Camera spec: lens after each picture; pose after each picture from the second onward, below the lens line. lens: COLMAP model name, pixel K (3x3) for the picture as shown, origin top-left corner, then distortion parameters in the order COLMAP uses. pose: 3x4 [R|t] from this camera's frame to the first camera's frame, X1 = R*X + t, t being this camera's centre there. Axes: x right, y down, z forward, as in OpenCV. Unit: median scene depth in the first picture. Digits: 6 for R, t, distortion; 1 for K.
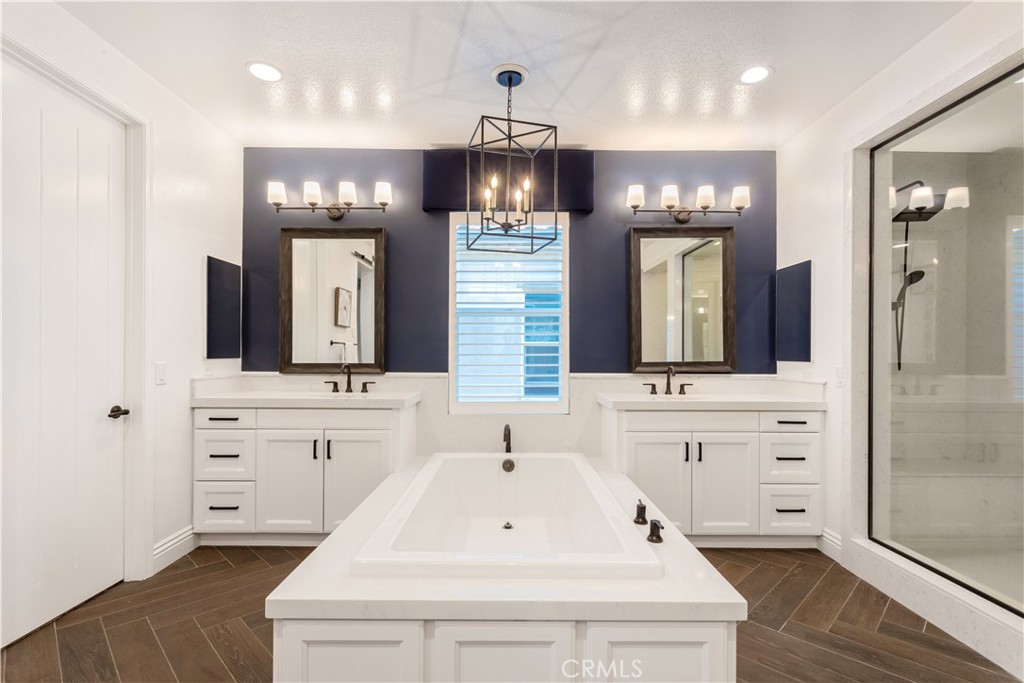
lens RADIAL K [[520.2, 0, 508.2], [0, 520.2, 338.4], [0, 0, 1]] dist [-0.000873, -0.000087]
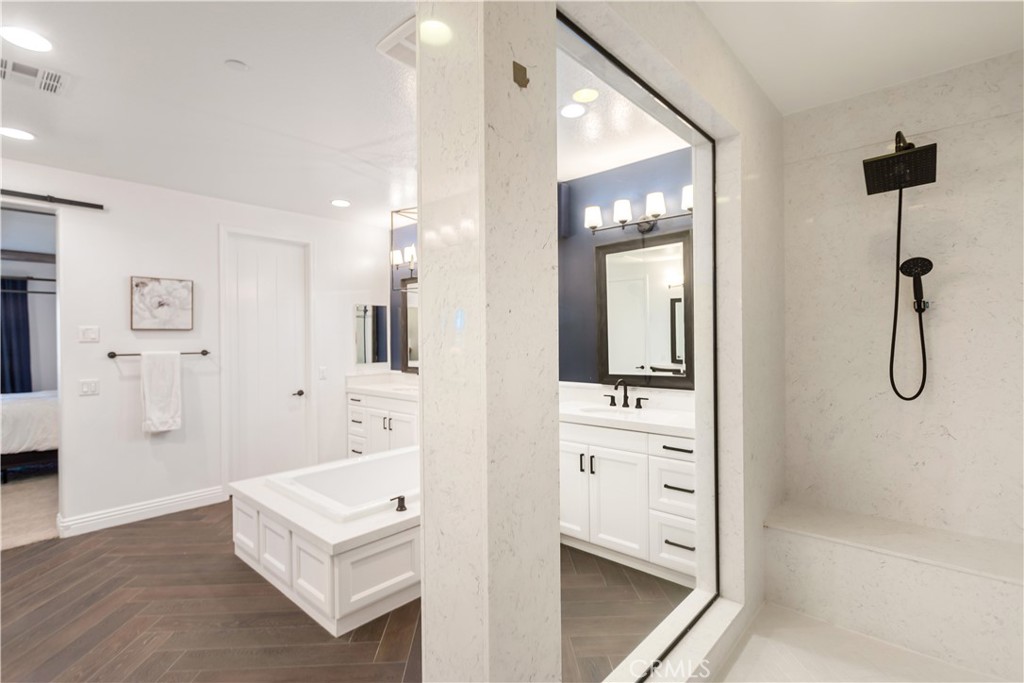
lens RADIAL K [[484.3, 0, 512.3], [0, 484.3, 334.6], [0, 0, 1]] dist [-0.001163, 0.000633]
pose [[0.745684, -0.017562, -0.666069, 0.770300], [0.018803, 0.999809, -0.005312, -0.032387], [0.666035, -0.008563, 0.745871, 0.153519]]
